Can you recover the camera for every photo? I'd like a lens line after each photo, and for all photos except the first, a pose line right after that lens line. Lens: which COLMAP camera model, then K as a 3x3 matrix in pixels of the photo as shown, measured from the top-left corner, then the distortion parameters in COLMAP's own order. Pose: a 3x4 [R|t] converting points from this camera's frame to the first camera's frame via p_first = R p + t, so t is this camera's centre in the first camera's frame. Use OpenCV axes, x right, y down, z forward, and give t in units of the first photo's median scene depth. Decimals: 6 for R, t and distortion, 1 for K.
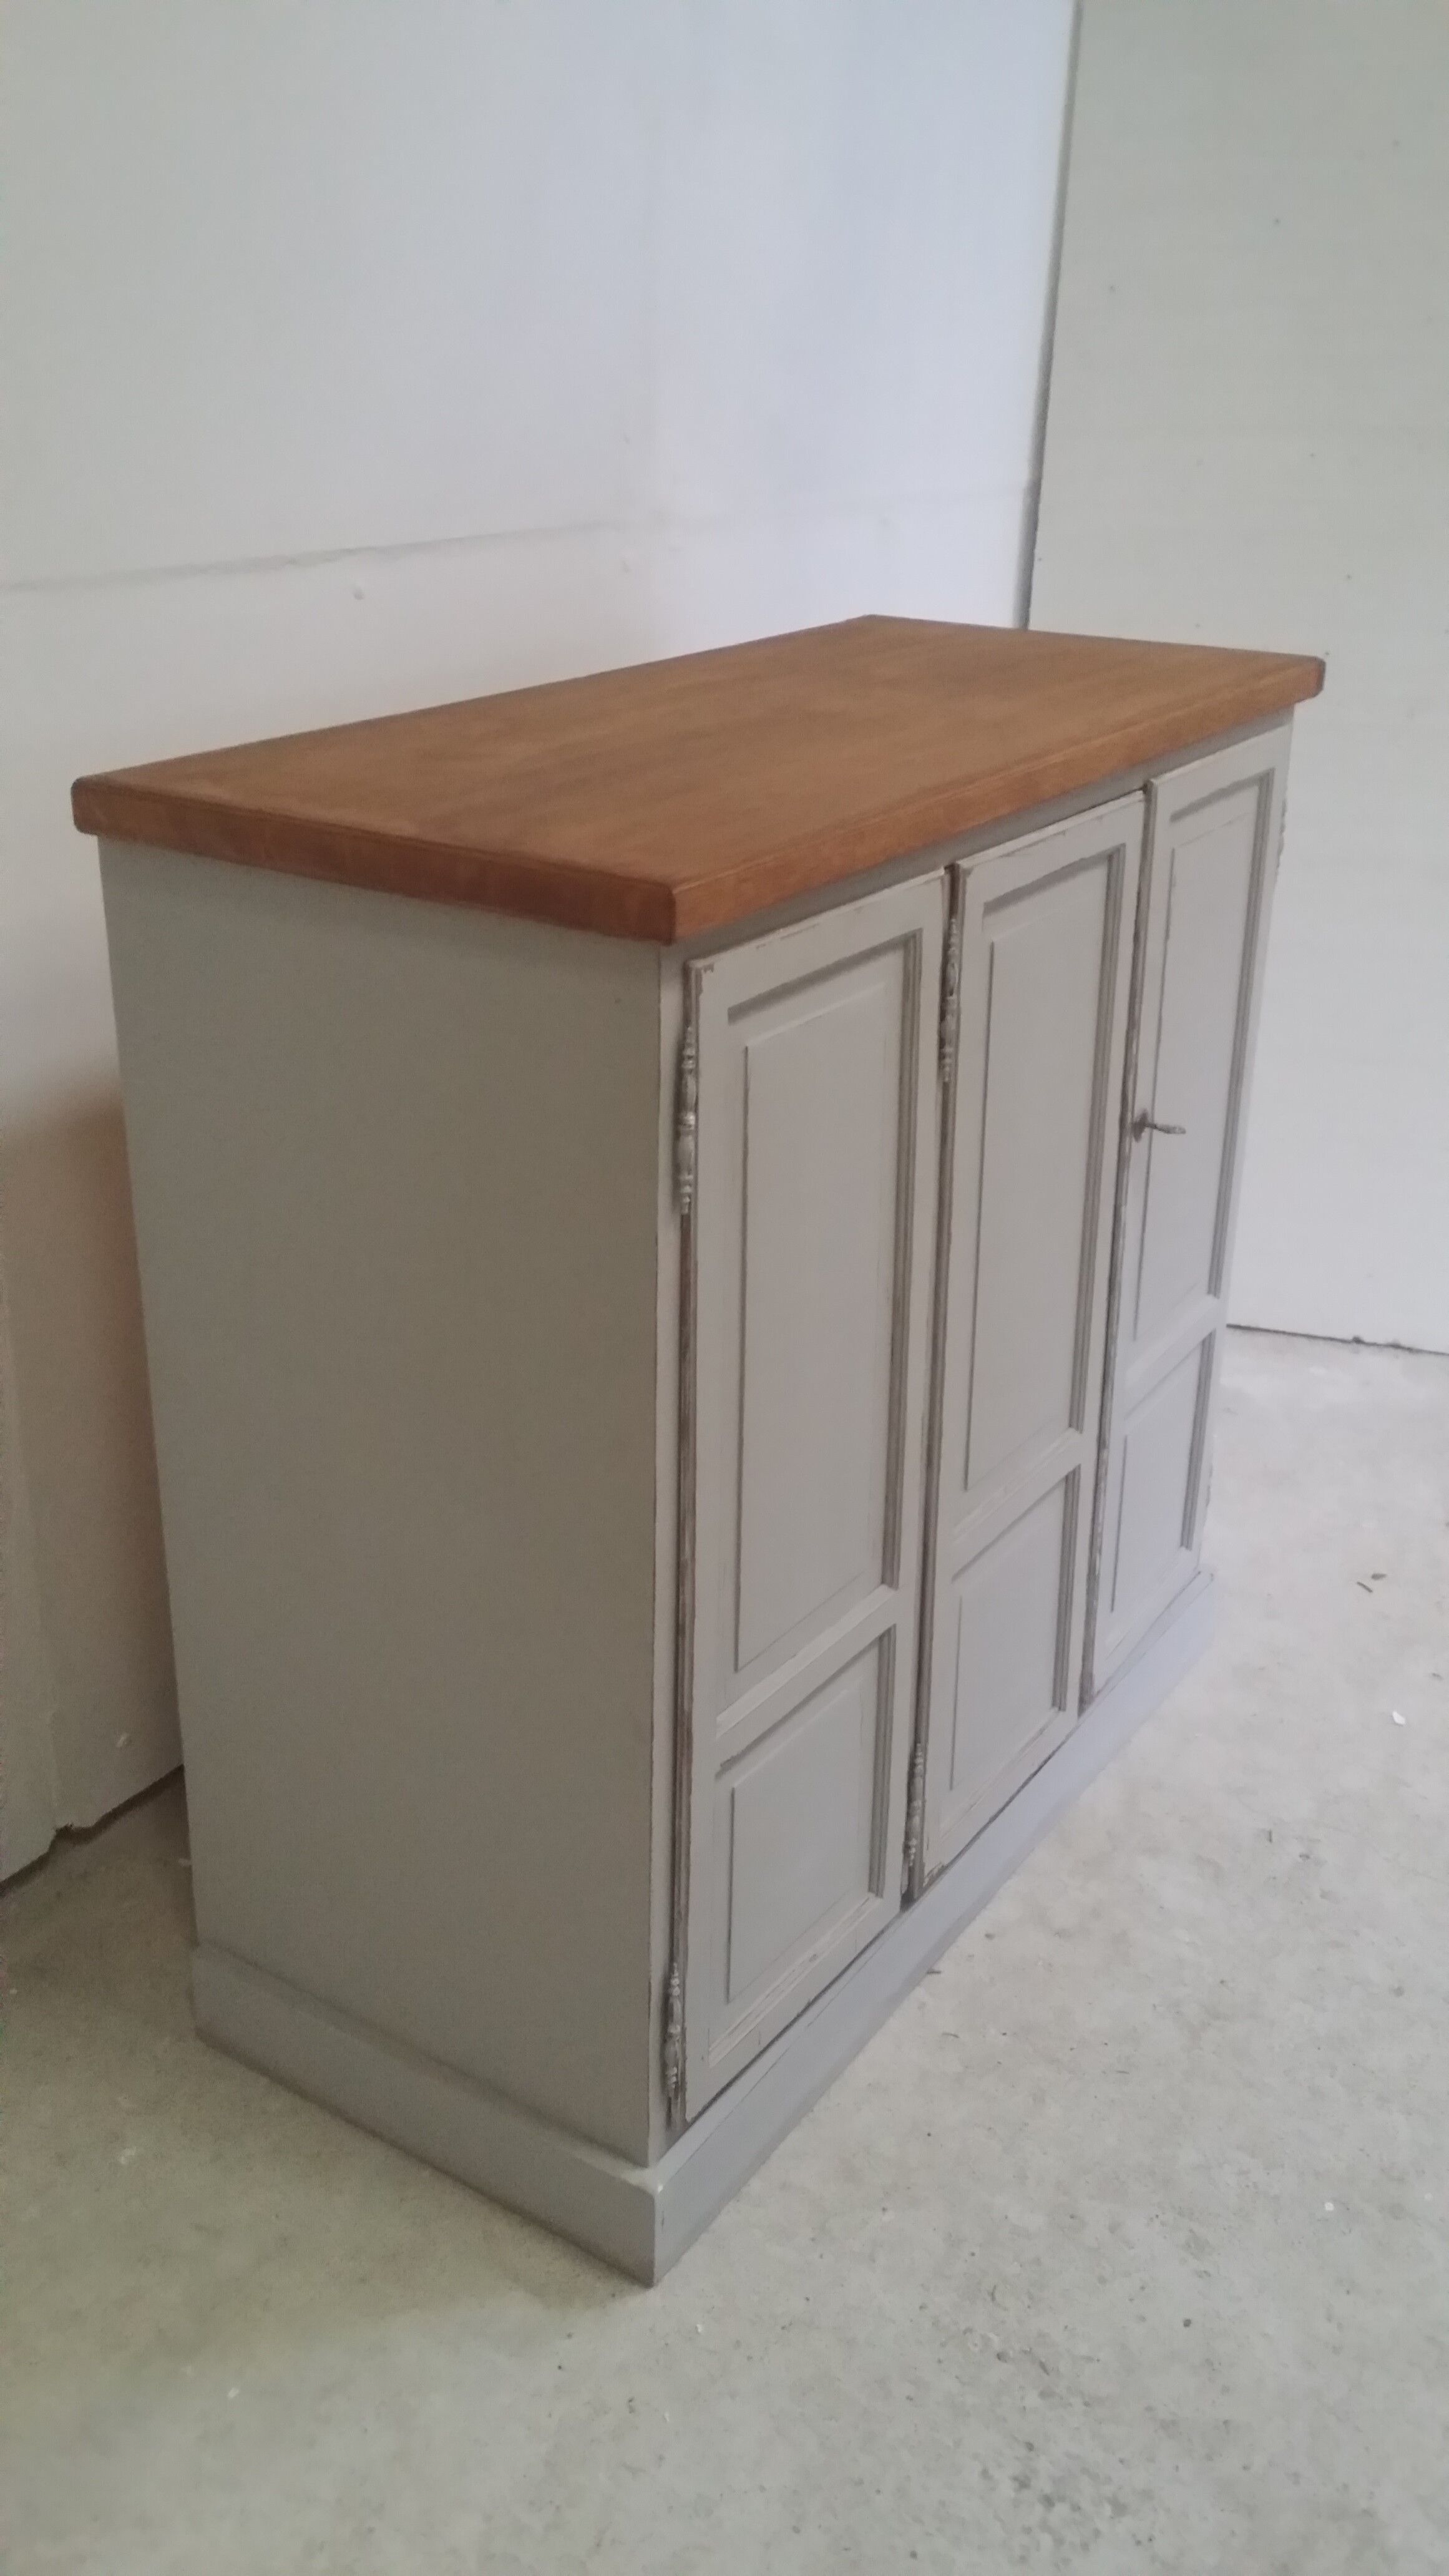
lens RADIAL K [[2327.9, 0, 770.3], [0, 2327.9, 1296.7], [0, 0, 1]] dist [0.097618, -0.214395]
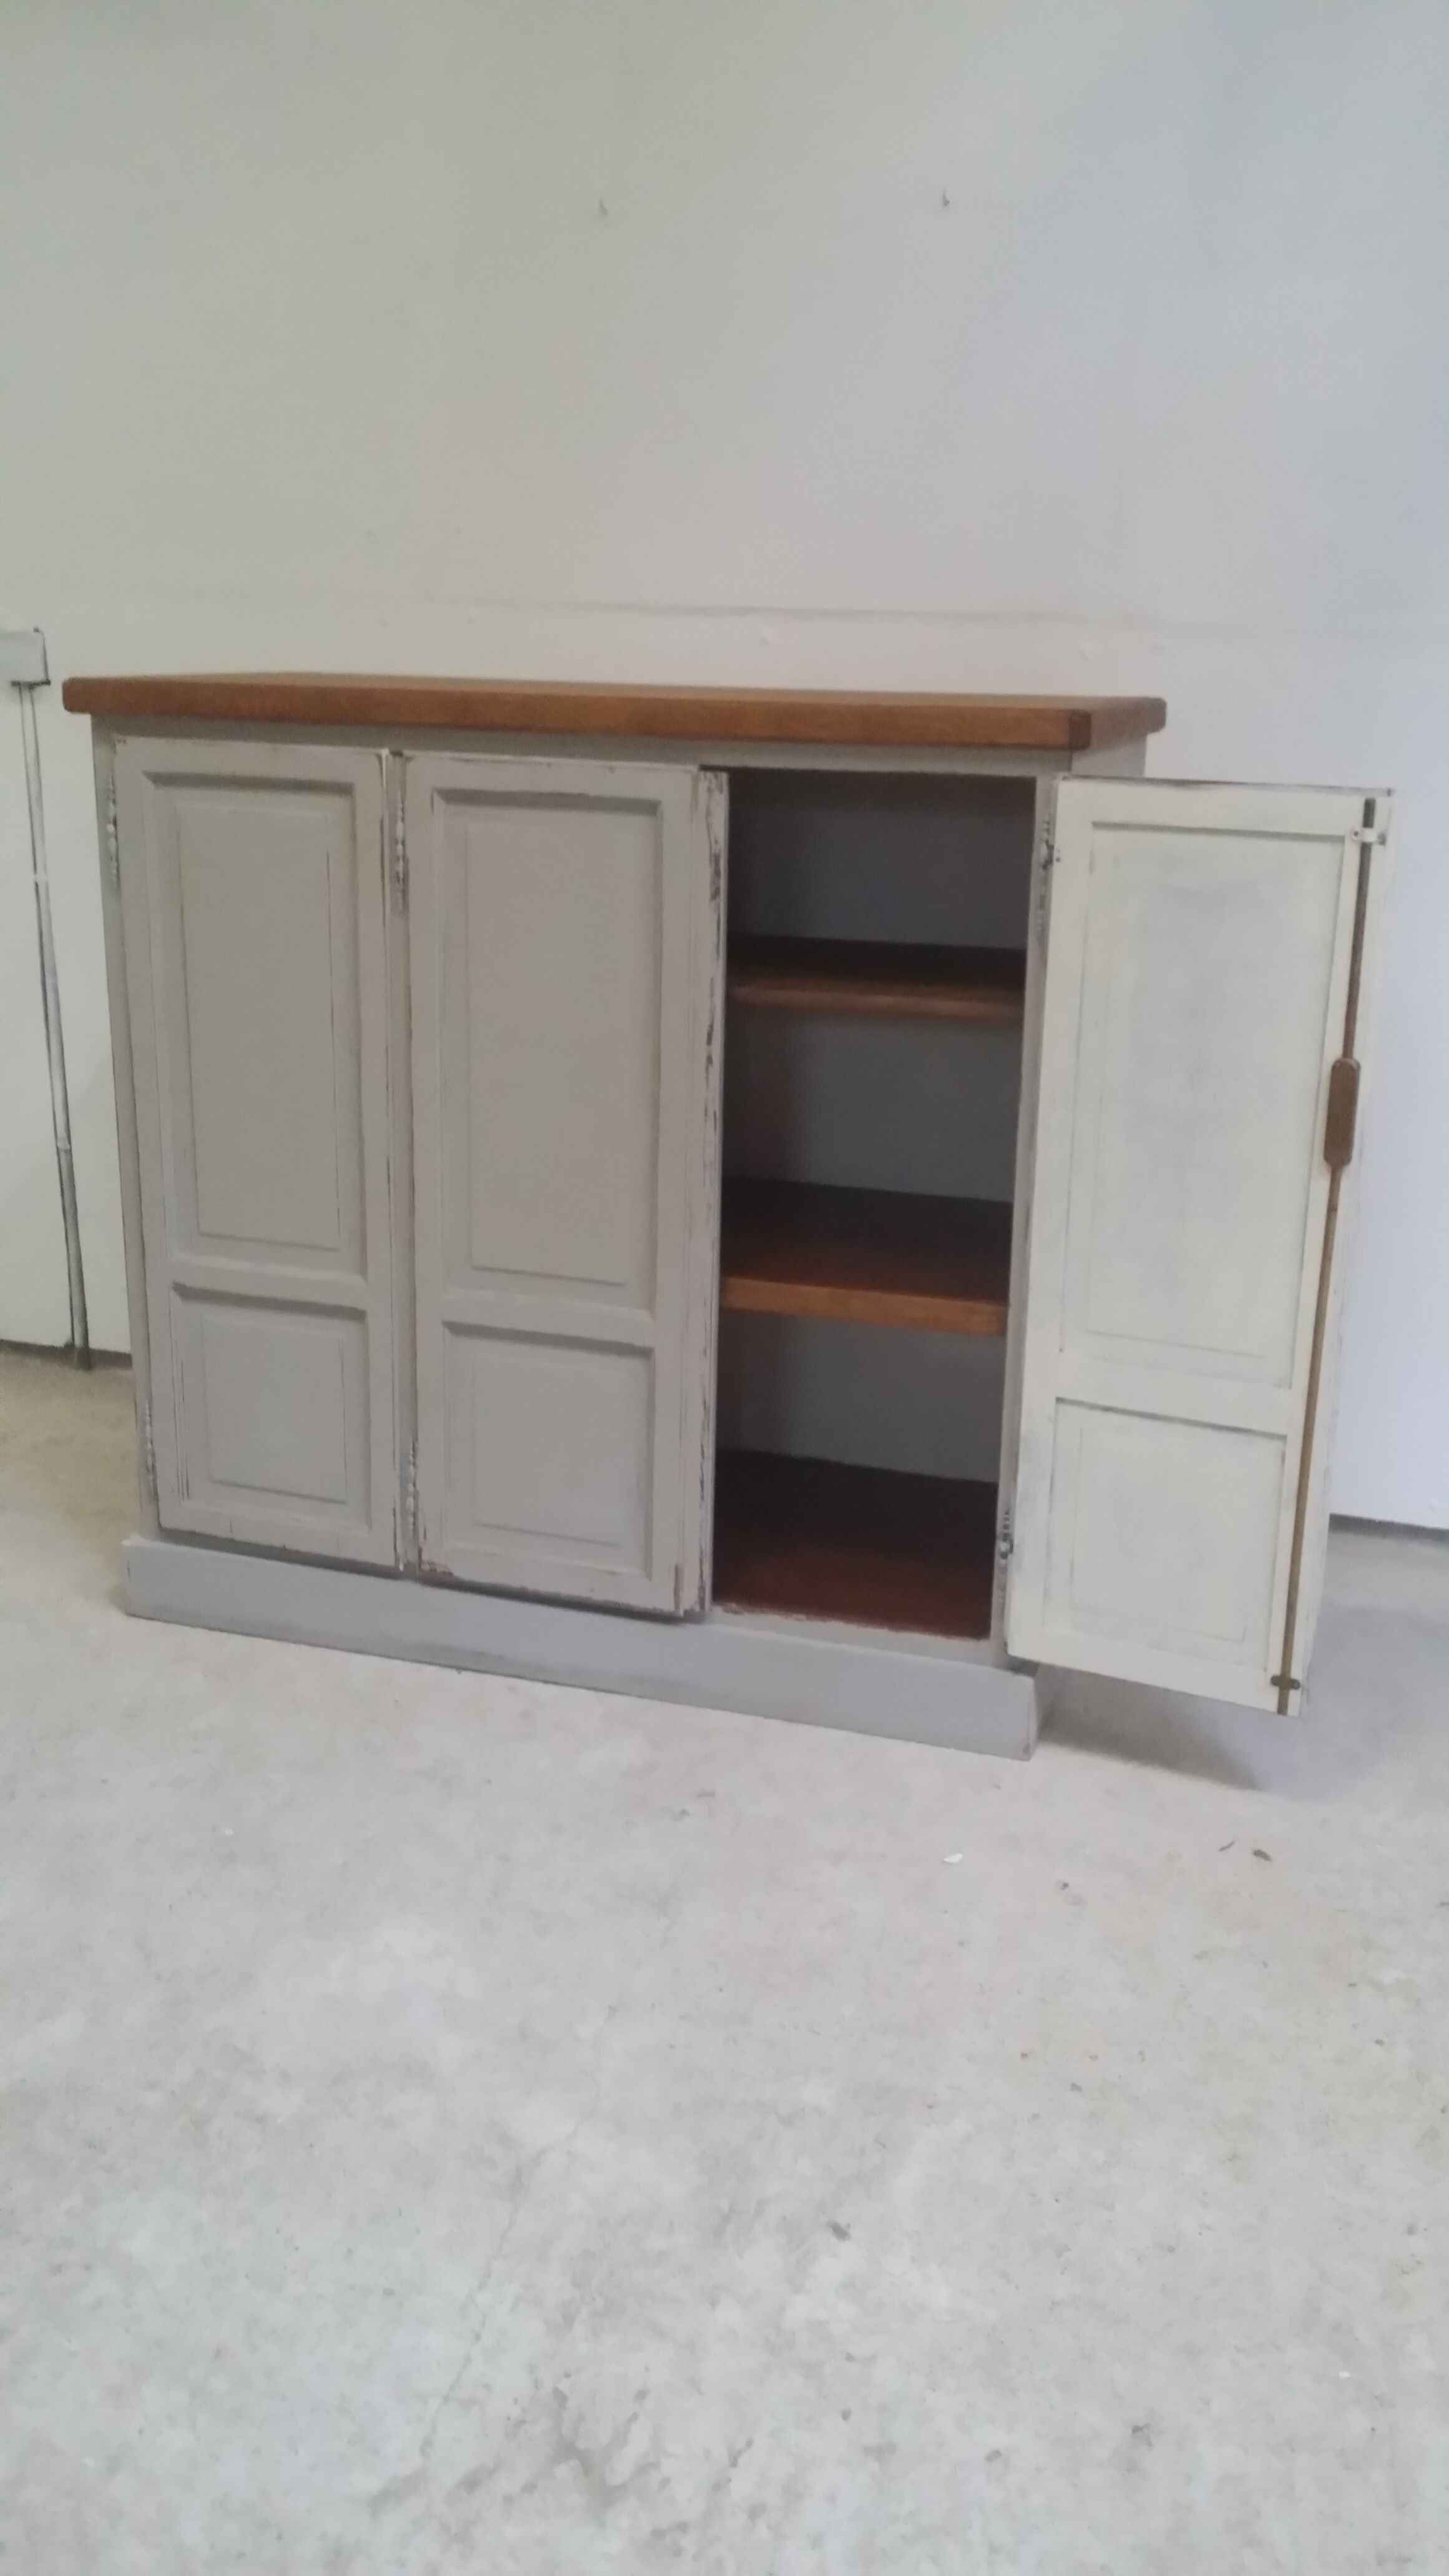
lens RADIAL K [[2327.9, 0, 770.3], [0, 2327.9, 1296.7], [0, 0, 1]] dist [0.097618, -0.214395]
pose [[0.248833, 0.254718, -0.934452, 1.444019], [-0.402055, 0.904910, 0.139603, -0.160766], [0.881155, 0.340963, 0.327582, 0.779303]]
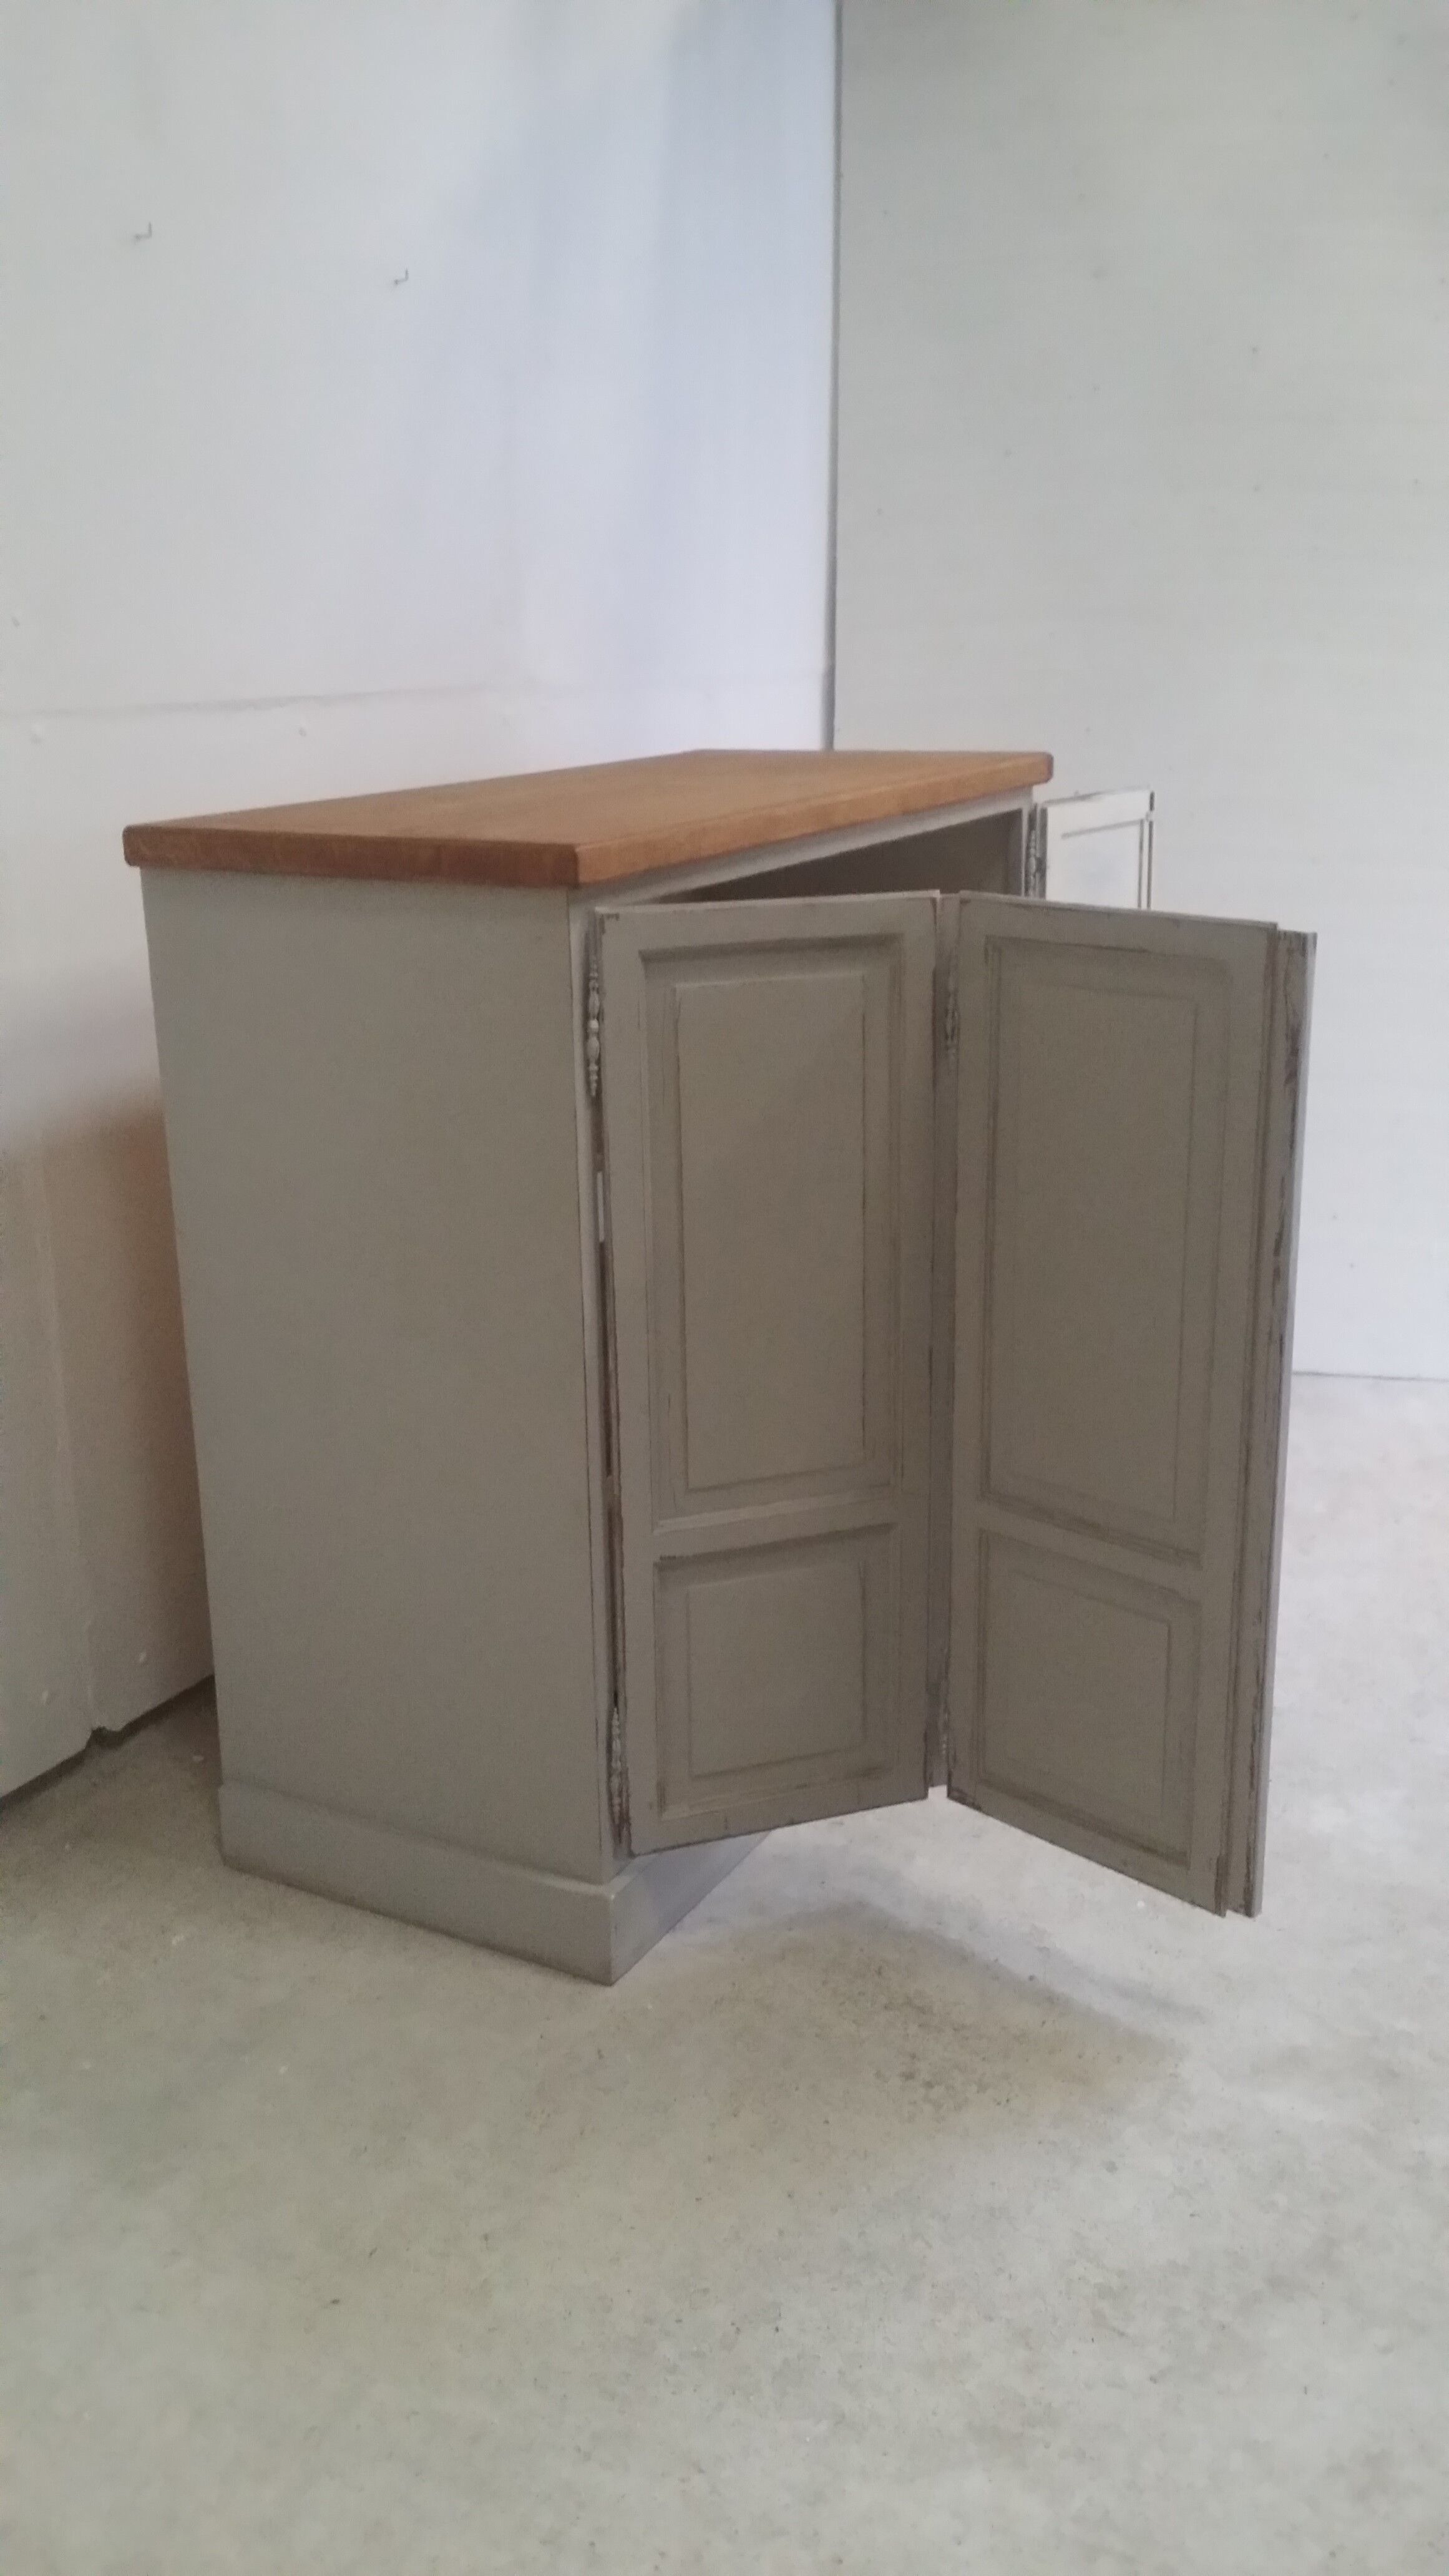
lens RADIAL K [[2339.4, 0, 773.4], [0, 2339.4, 1290.5], [0, 0, 1]] dist [0.104629, -0.232834]
pose [[0.996467, -0.058129, 0.060614, -0.017847], [0.065116, 0.990574, -0.120512, 0.206886], [-0.053037, 0.124033, 0.990860, -0.299941]]
